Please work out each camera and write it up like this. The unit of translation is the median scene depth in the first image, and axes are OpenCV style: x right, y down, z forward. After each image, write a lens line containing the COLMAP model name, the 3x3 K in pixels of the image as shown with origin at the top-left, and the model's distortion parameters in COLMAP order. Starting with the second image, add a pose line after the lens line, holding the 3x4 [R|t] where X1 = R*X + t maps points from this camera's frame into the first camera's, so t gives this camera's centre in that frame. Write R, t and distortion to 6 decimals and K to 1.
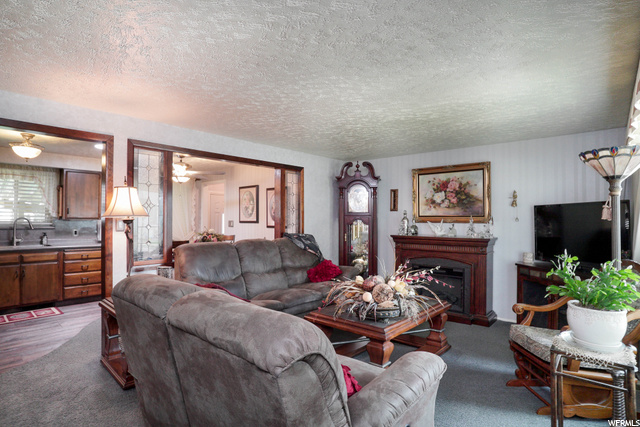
lens RADIAL K [[335.6, 0, 316.5], [0, 335.6, 214.8], [0, 0, 1]] dist [-0.079764, 0.039579]
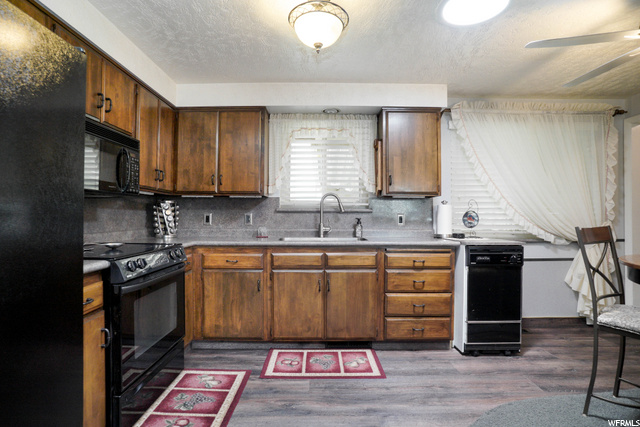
lens RADIAL K [[335.6, 0, 316.5], [0, 335.6, 214.8], [0, 0, 1]] dist [-0.079764, 0.039579]
pose [[0.663443, -0.008444, -0.748179, -0.441324], [0.010248, 0.999945, -0.002197, 0.052025], [0.748157, -0.006210, 0.663493, 0.547647]]
